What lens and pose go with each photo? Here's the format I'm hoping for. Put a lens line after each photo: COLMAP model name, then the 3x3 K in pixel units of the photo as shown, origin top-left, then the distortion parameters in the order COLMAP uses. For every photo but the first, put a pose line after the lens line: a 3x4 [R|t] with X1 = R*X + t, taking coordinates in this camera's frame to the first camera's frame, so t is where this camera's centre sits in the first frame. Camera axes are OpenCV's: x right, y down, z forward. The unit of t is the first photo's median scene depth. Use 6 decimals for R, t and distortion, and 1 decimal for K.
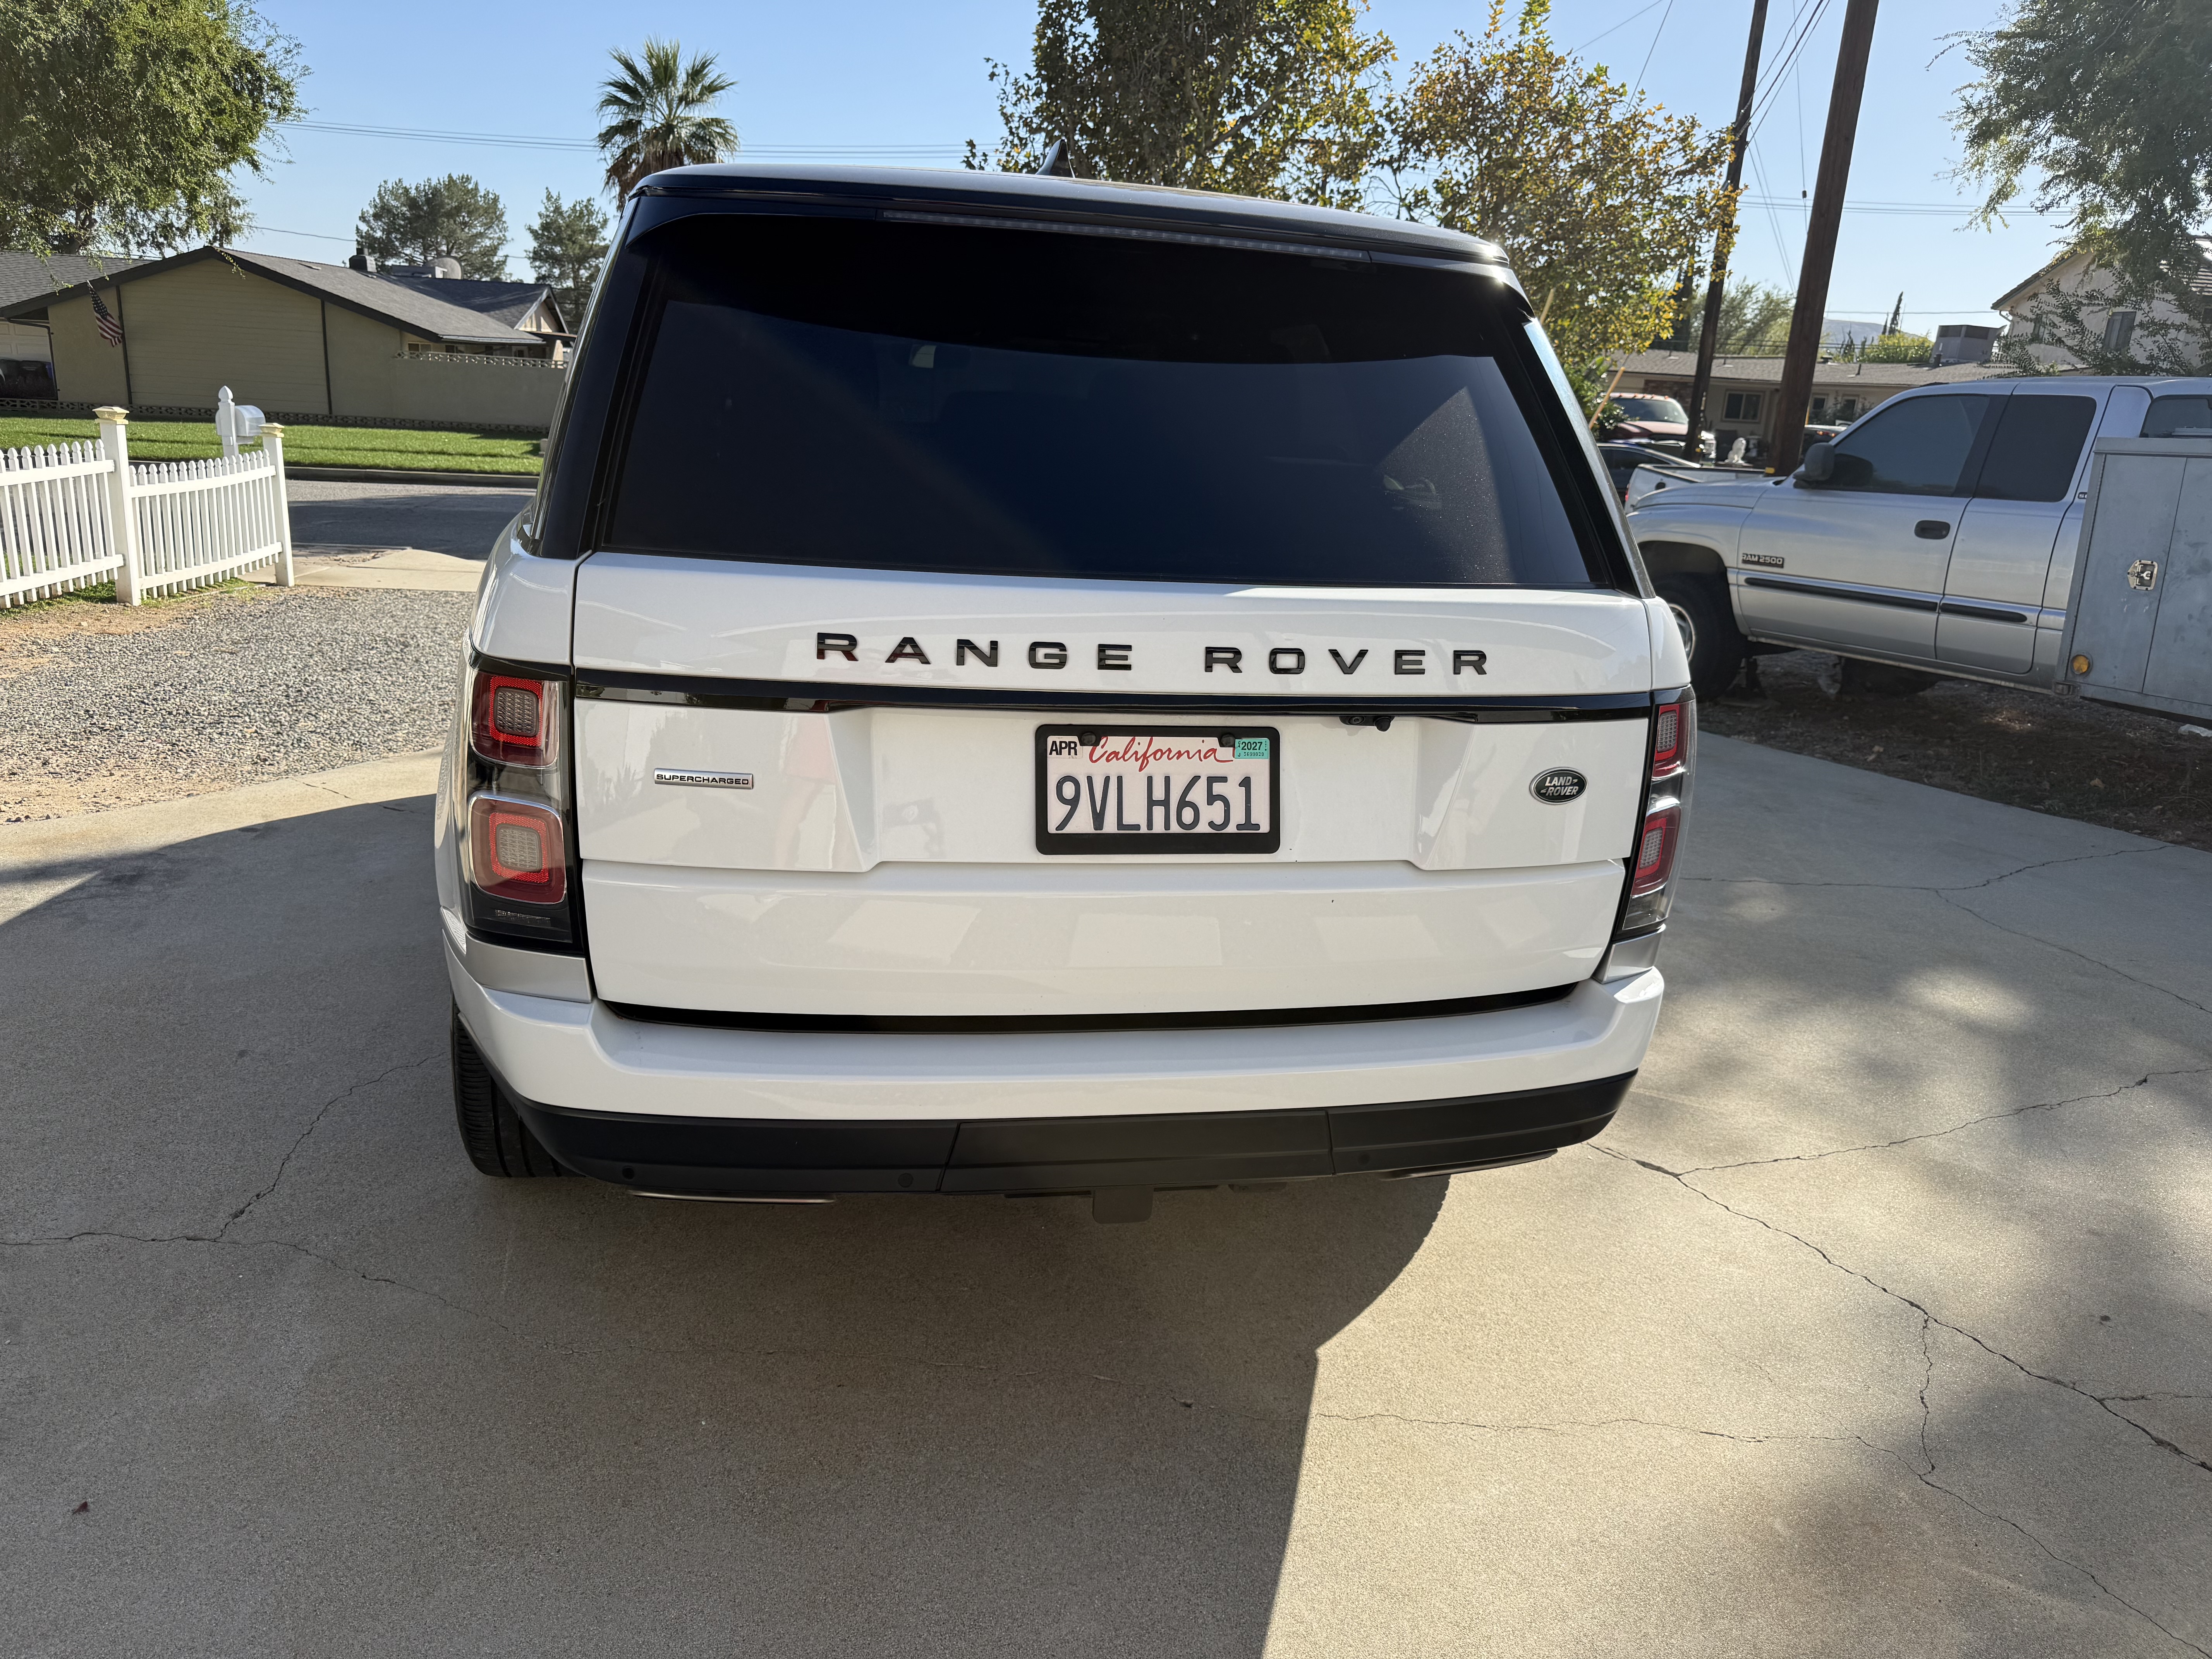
lens RADIAL K [[1585.2, 0, 1086.6], [0, 1585.2, 837.4], [0, 0, 1]] dist [-0.002295, -0.000652]
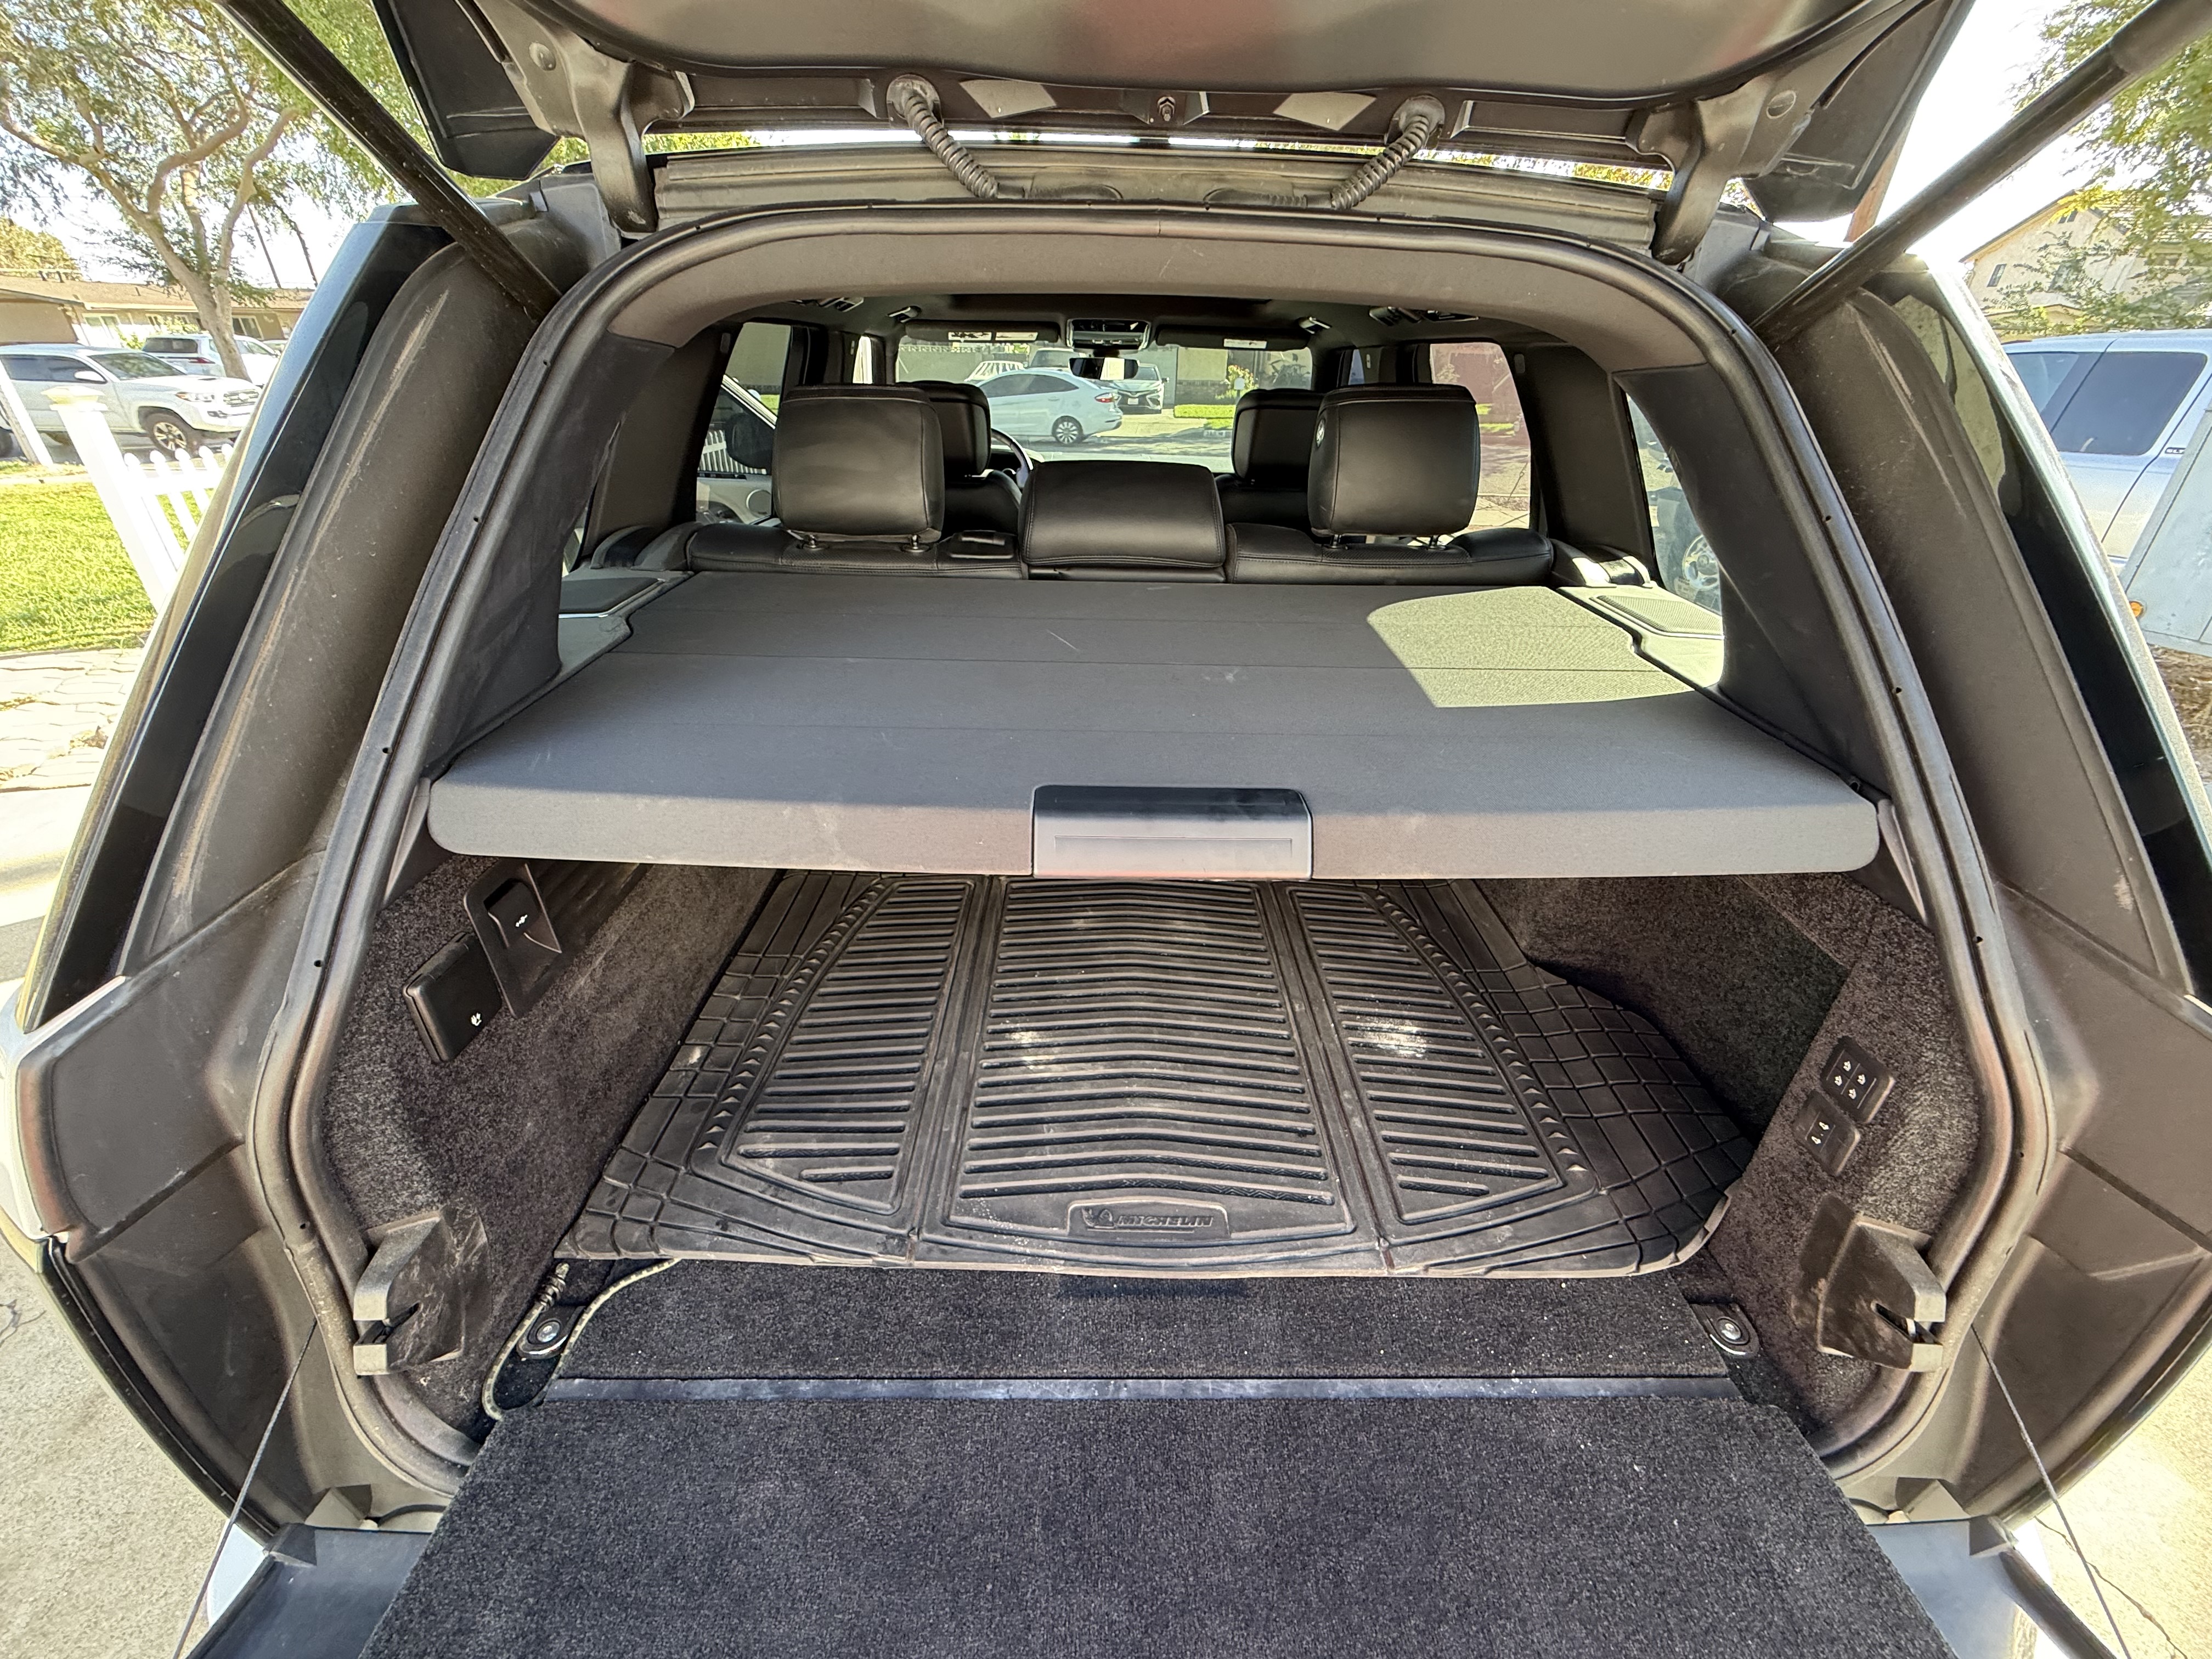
lens RADIAL K [[884.1, 0, 1095.1], [0, 884.1, 828.4], [0, 0, 1]] dist [-0.000120, 0.000110]
pose [[0.982782, 0.057053, -0.175740, 0.010671], [-0.017628, 0.975747, 0.218190, -0.061604], [0.183926, -0.211335, 0.959952, 0.164237]]
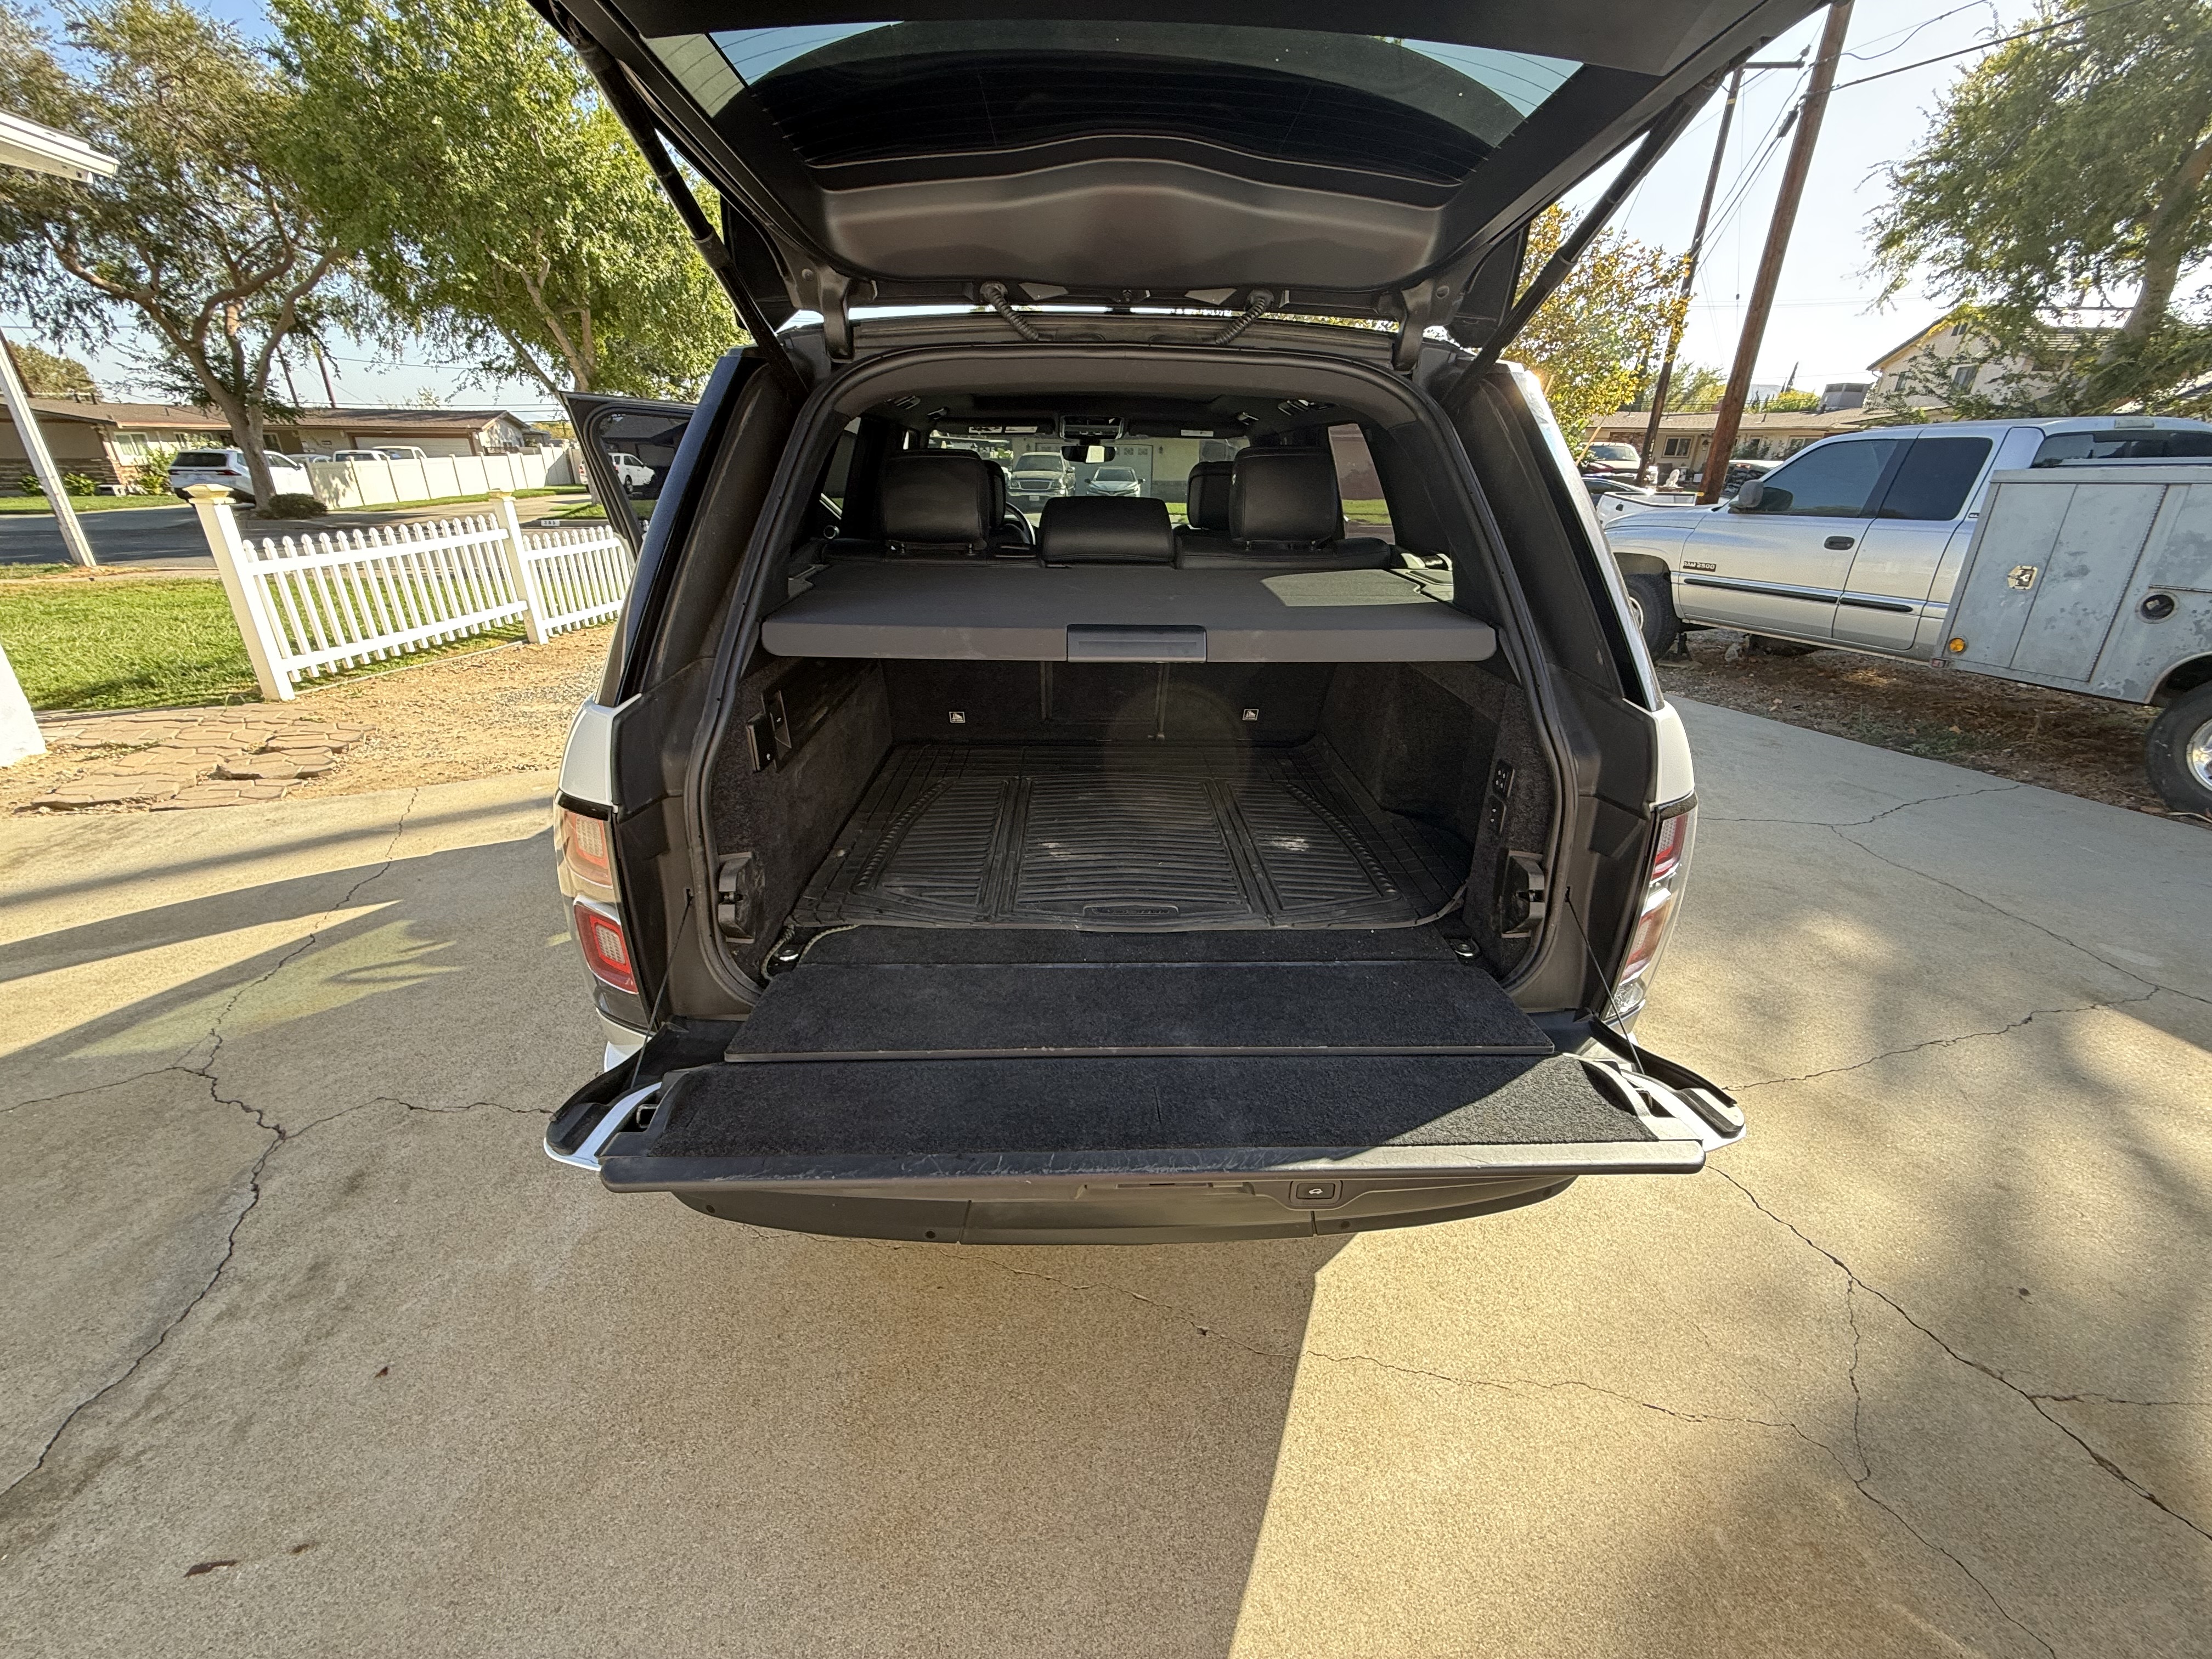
lens RADIAL K [[884.1, 0, 1091.8], [0, 884.1, 827.4], [0, 0, 1]] dist [-0.000120, 0.000110]
pose [[0.985620, 0.023809, -0.167289, 0.021884], [-0.003522, 0.992703, 0.120533, -0.032657], [0.168938, -0.118211, 0.978512, 0.088508]]
